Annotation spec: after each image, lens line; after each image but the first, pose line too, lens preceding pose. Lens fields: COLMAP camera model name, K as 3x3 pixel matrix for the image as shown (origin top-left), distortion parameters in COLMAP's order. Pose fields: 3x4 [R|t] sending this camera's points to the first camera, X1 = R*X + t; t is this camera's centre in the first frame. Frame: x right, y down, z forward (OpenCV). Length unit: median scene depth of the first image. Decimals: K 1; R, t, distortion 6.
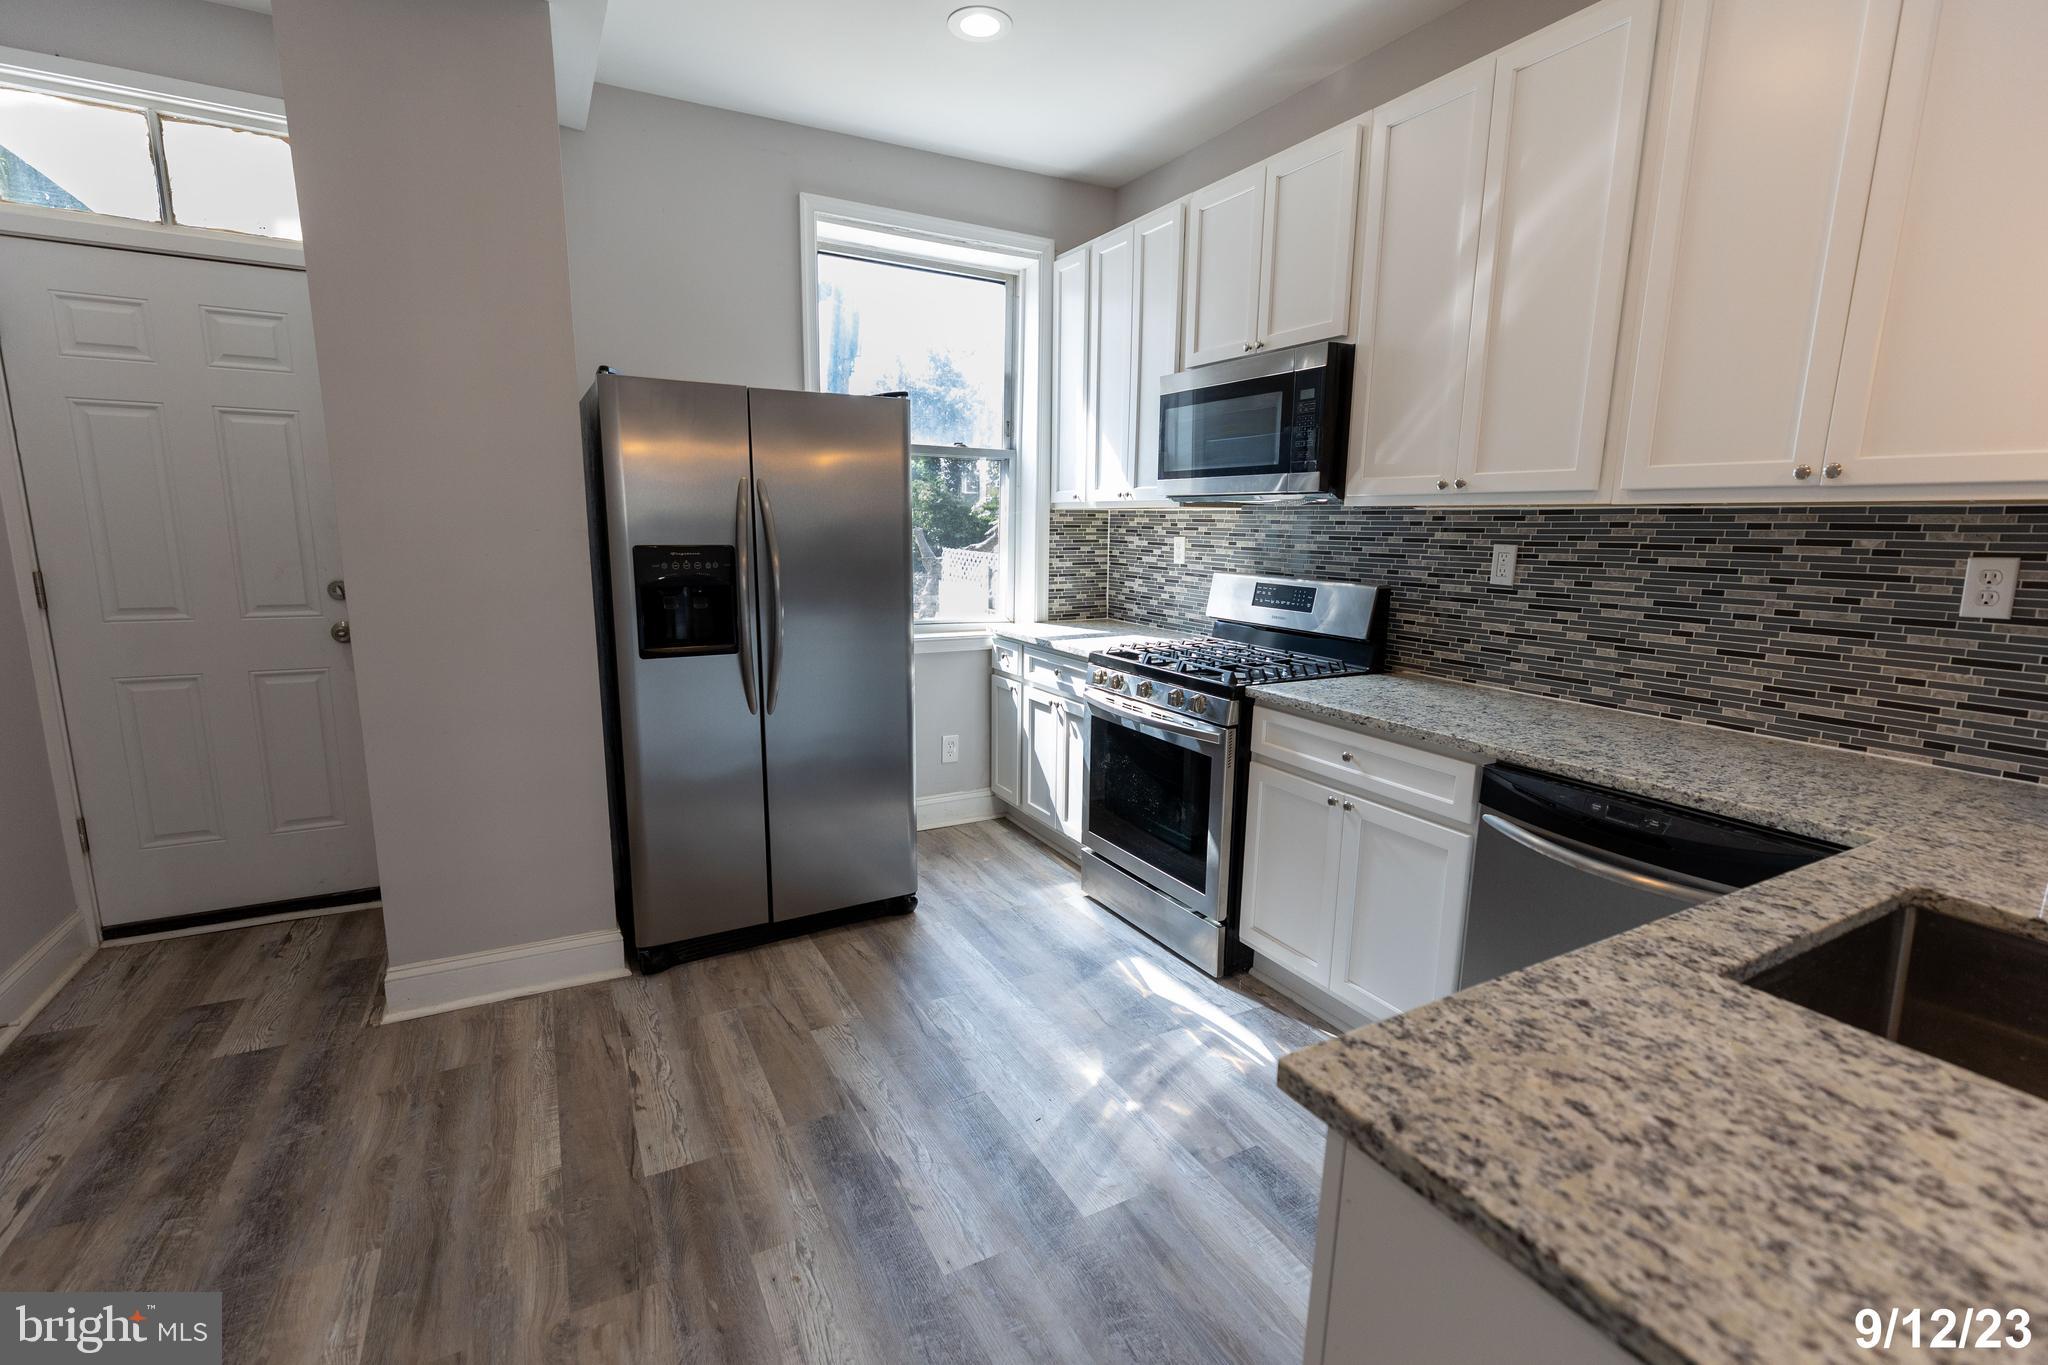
lens RADIAL K [[909.7, 0, 1023.0], [0, 909.7, 685.5], [0, 0, 1]] dist [0.003979, -0.000875]
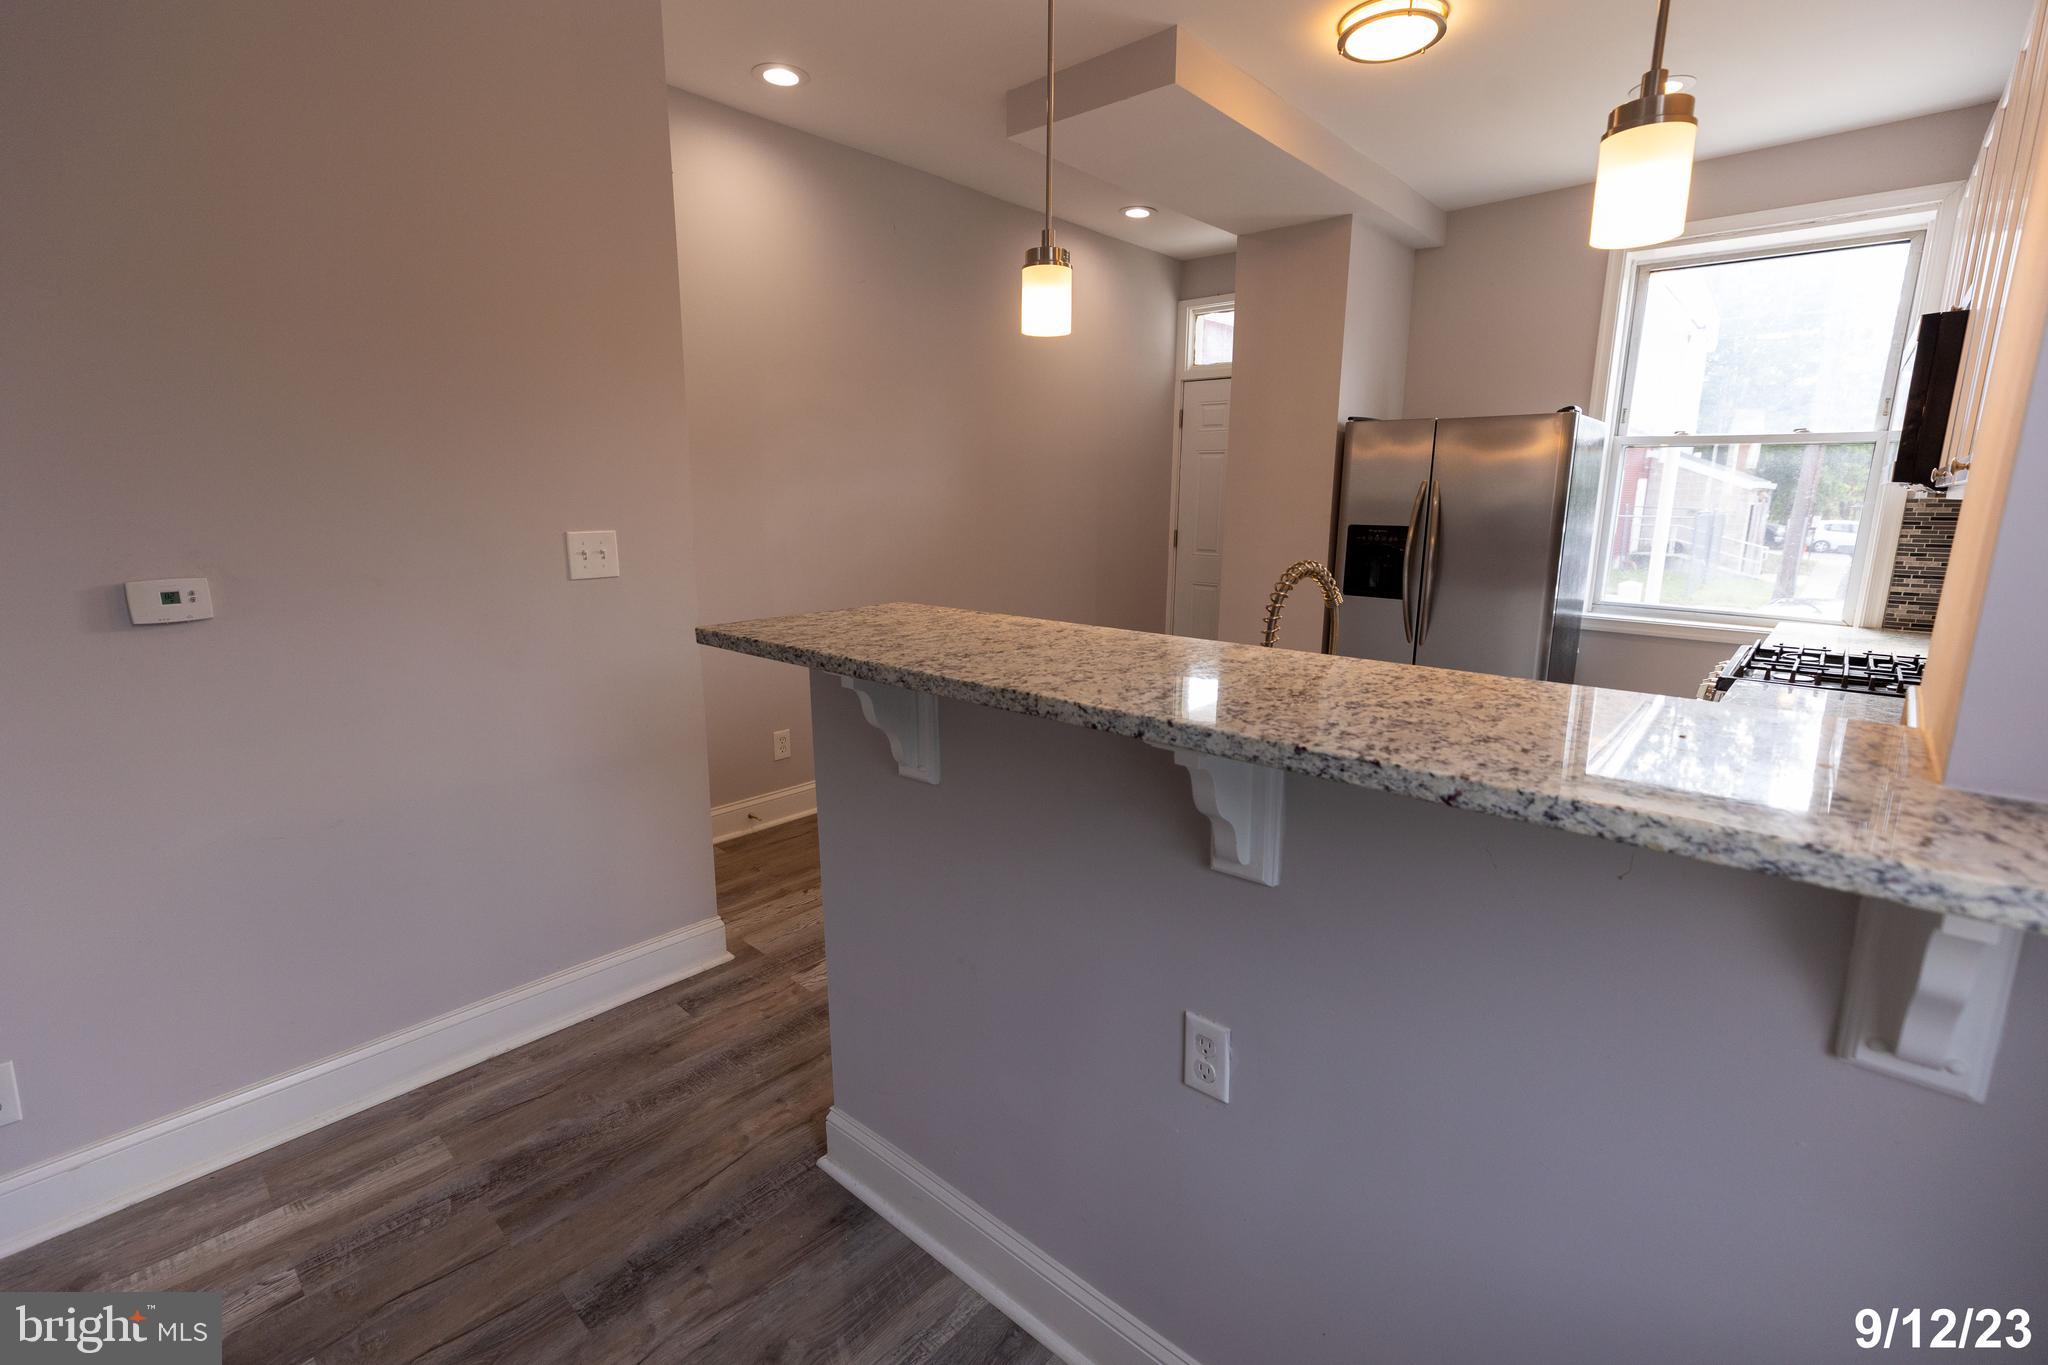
lens RADIAL K [[909.7, 0, 1013.1], [0, 909.7, 671.0], [0, 0, 1]] dist [0.003979, -0.000875]
pose [[0.322397, 0.173737, -0.930524, 0.921871], [-0.171900, 0.977414, 0.122934, 0.006013], [0.930865, 0.120323, 0.344981, -0.091026]]
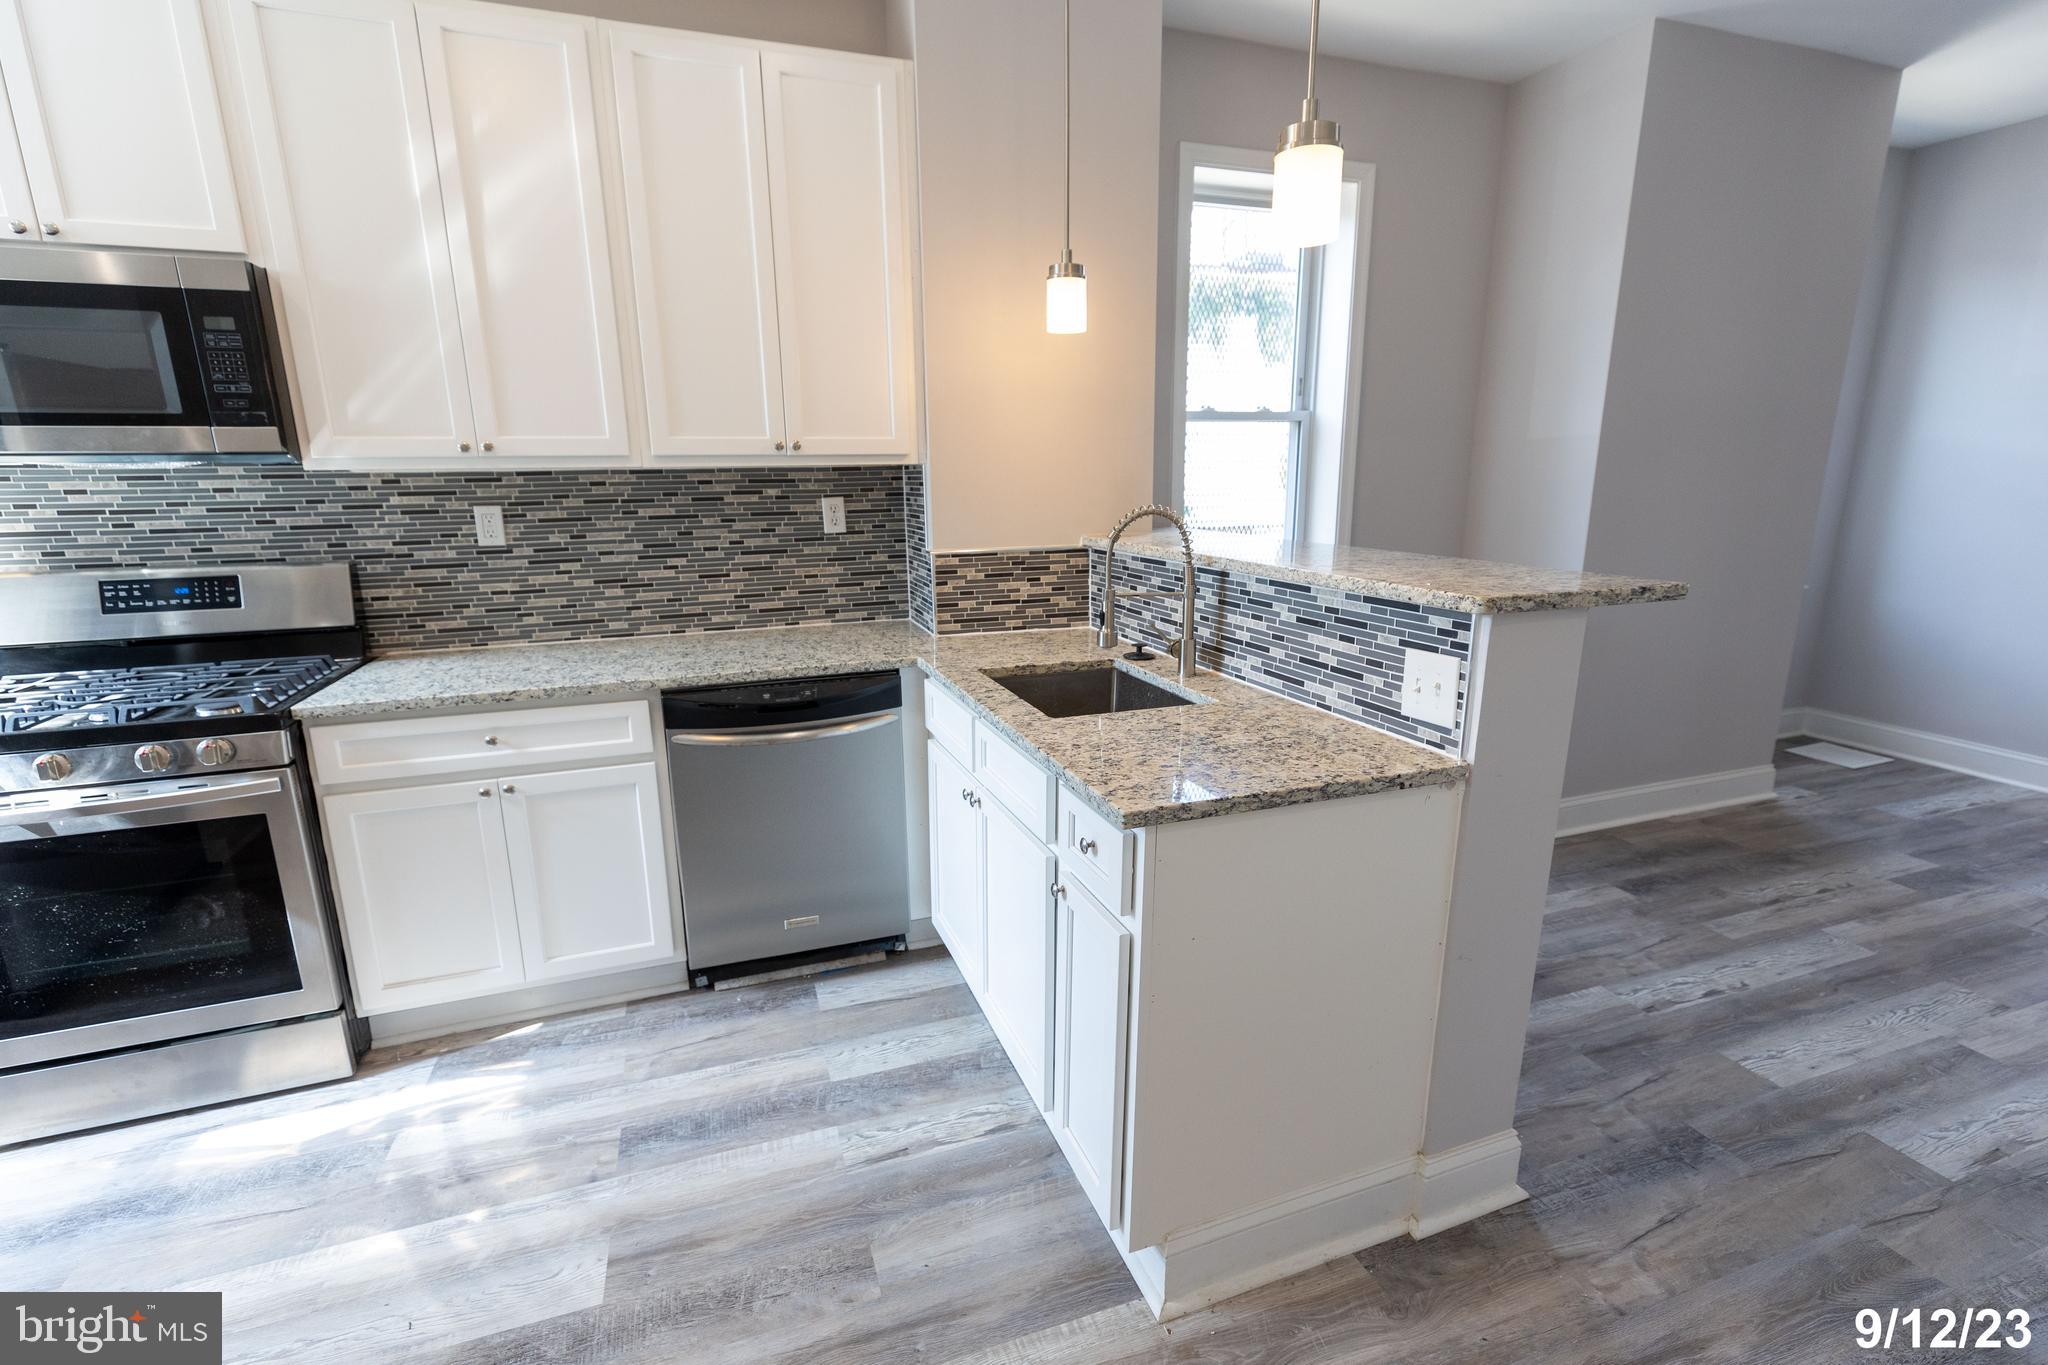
lens RADIAL K [[909.7, 0, 1024.8], [0, 909.7, 676.1], [0, 0, 1]] dist [0.003979, -0.000875]
pose [[0.156147, -0.233737, 0.959680, -0.393028], [0.190289, 0.960515, 0.202980, -0.063077], [-0.969231, 0.150922, 0.194459, 0.243652]]
